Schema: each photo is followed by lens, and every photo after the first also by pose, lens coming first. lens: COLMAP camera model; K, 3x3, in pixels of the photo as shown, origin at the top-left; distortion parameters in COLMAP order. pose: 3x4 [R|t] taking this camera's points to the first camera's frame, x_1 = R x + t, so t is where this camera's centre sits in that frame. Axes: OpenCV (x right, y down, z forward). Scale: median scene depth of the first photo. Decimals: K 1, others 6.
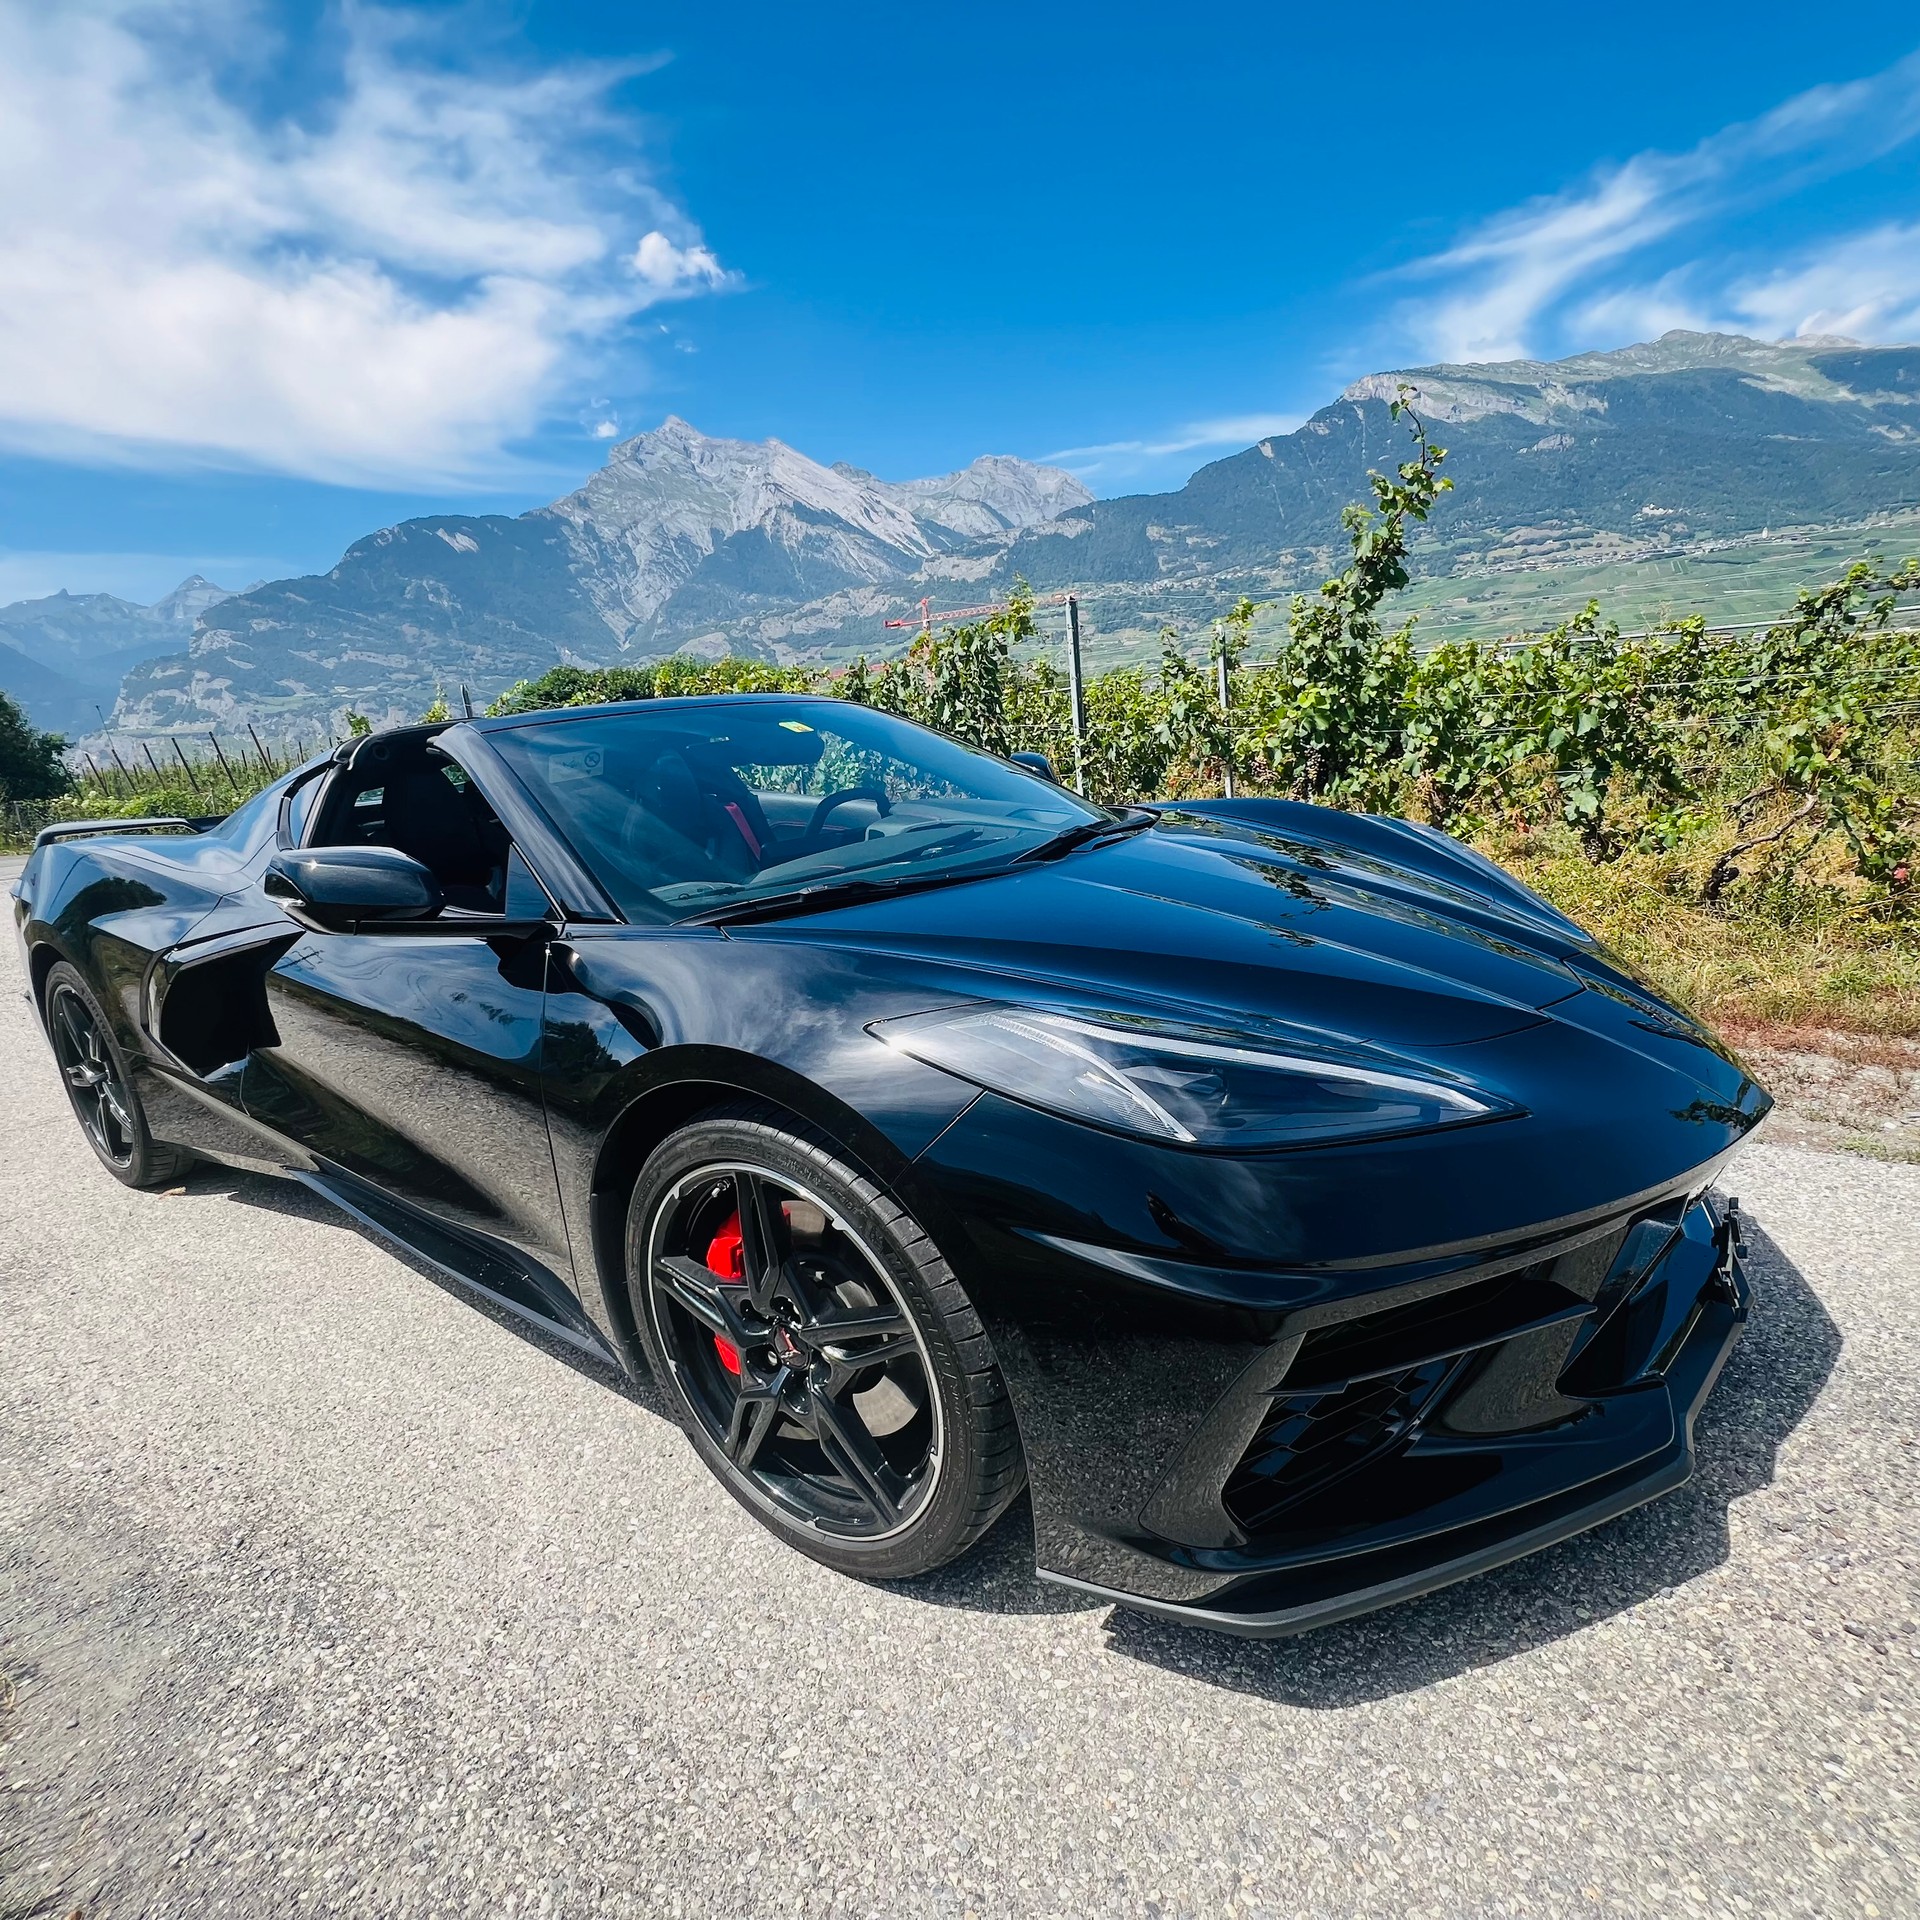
lens RADIAL K [[1034.4, 0, 960.5], [0, 1034.4, 958.4], [0, 0, 1]] dist [-0.005469, 0.003778]
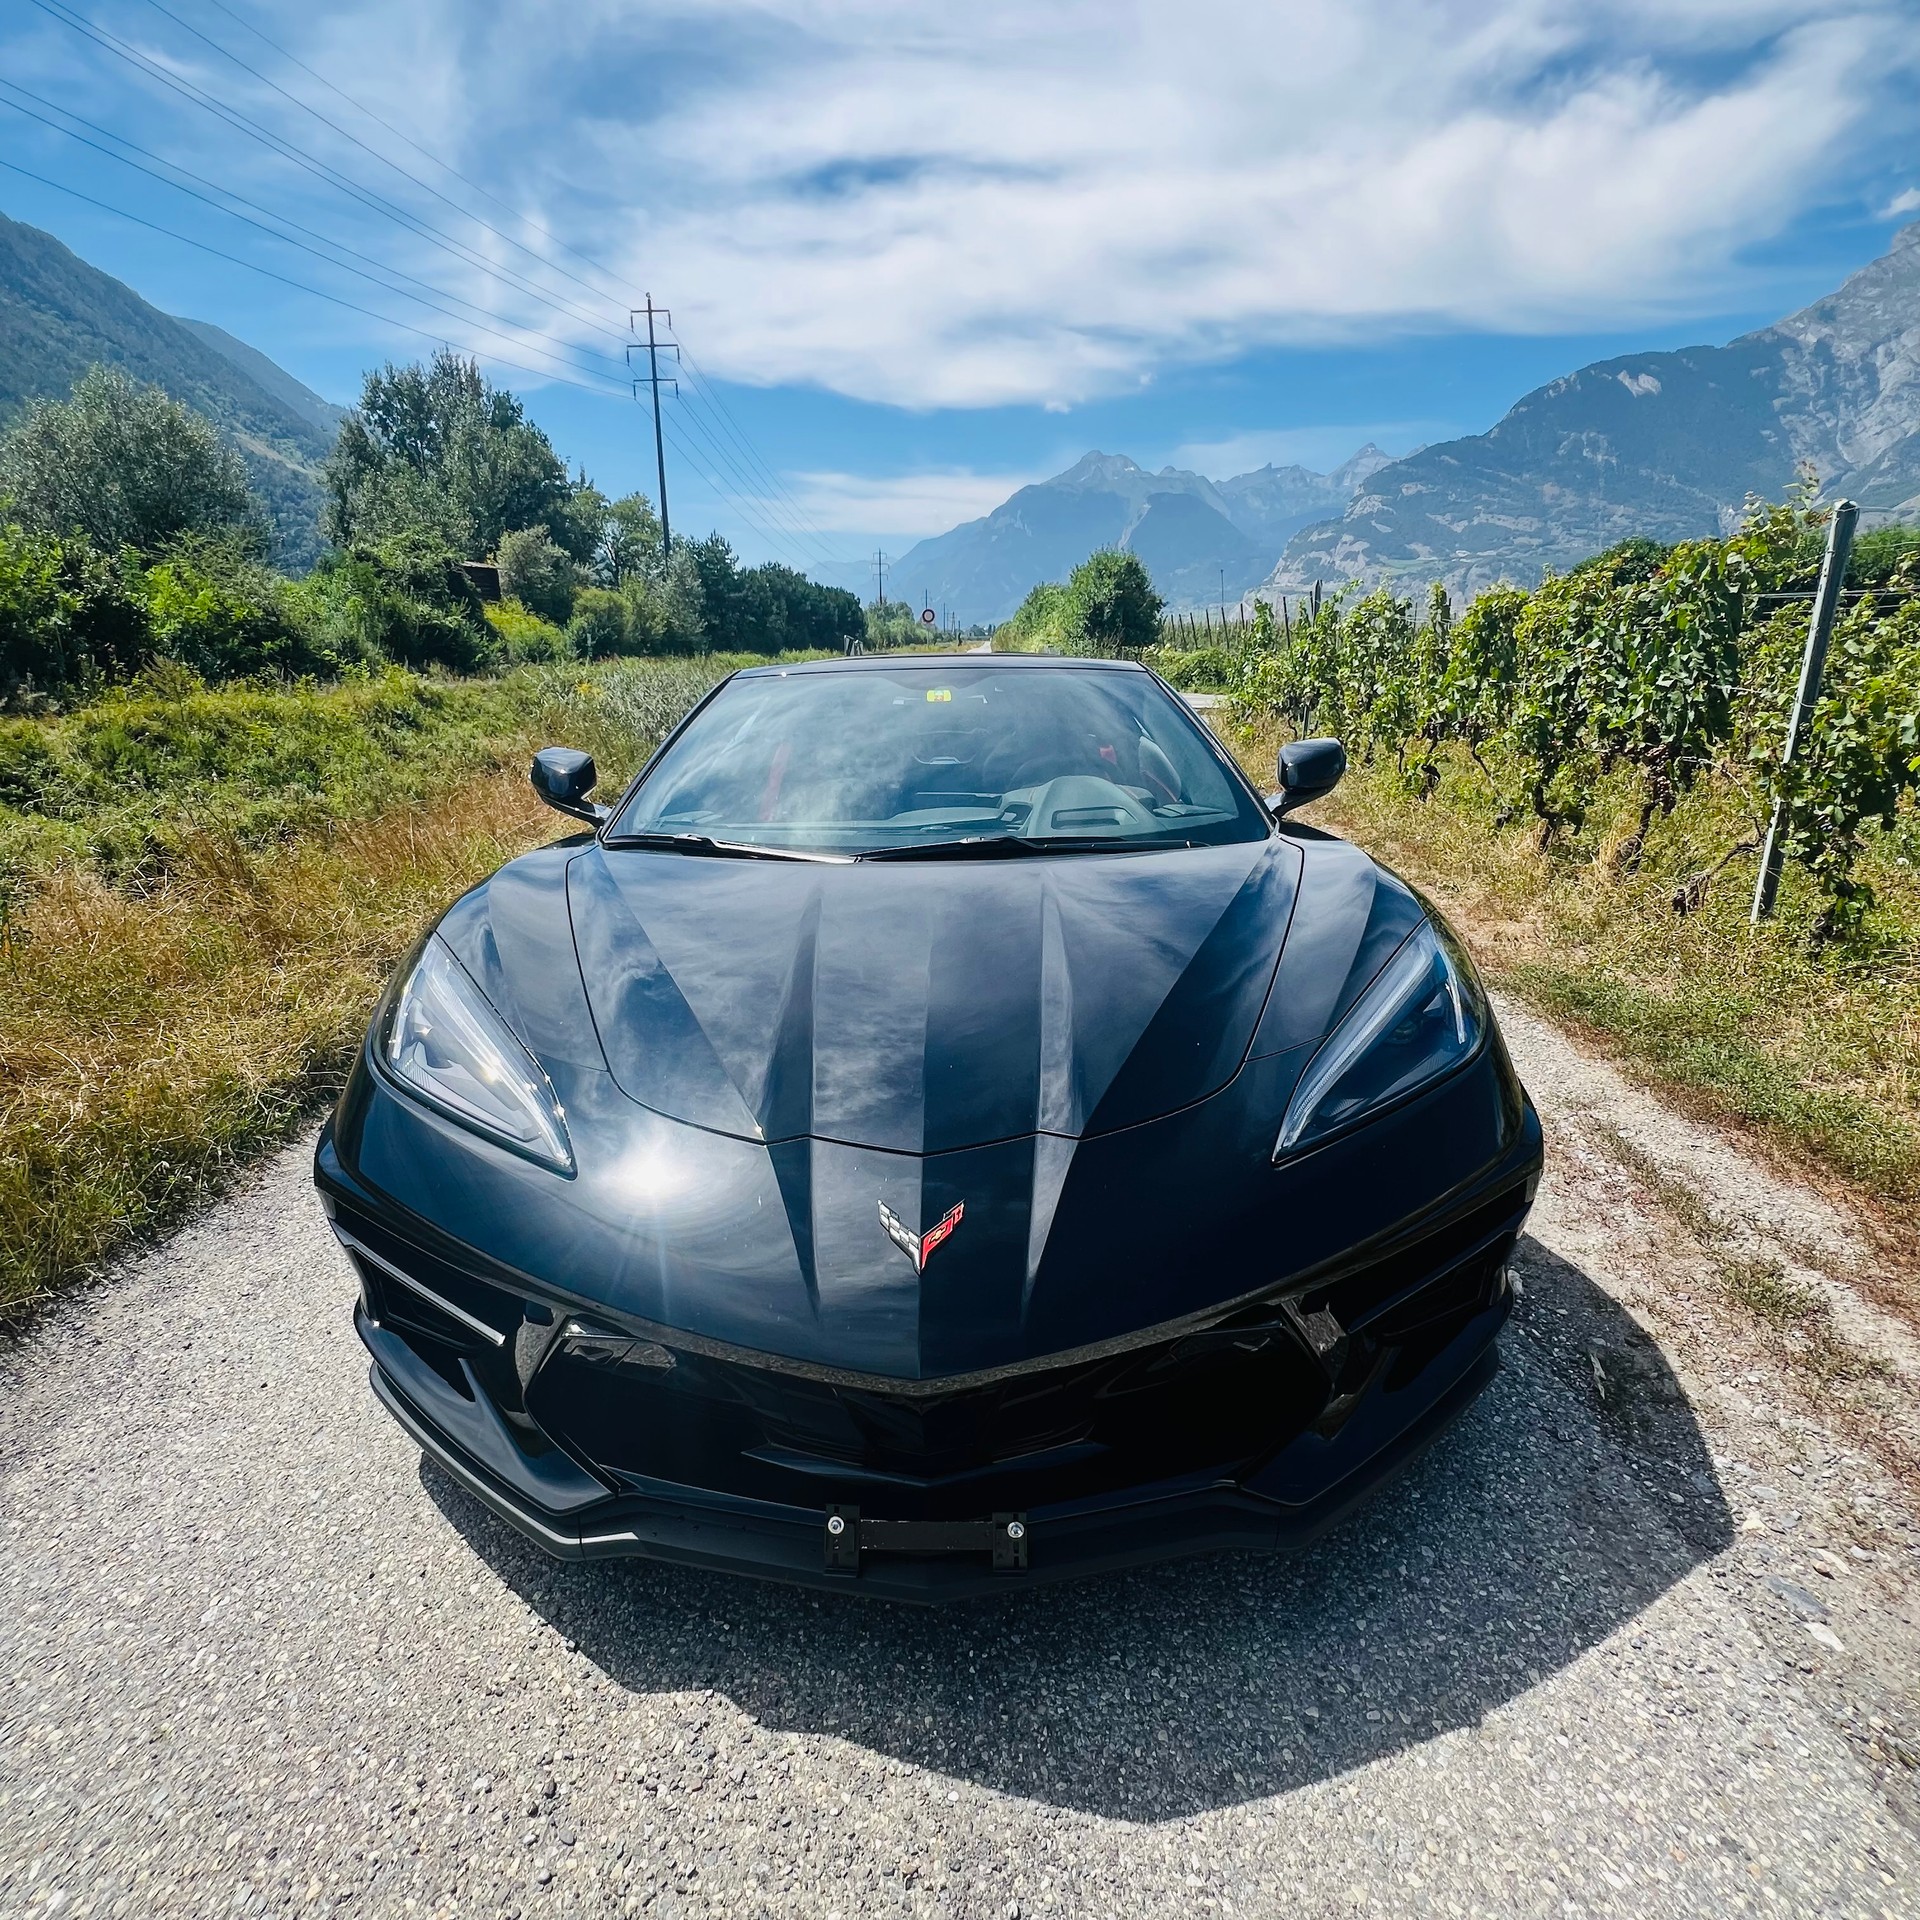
lens RADIAL K [[1034.4, 0, 960.6], [0, 1034.4, 966.9], [0, 0, 1]] dist [-0.005469, 0.003778]
pose [[0.577272, 0.315715, -0.753048, 0.479432], [-0.218664, 0.948317, 0.229957, -0.124704], [0.786729, 0.031916, 0.616473, 0.202277]]
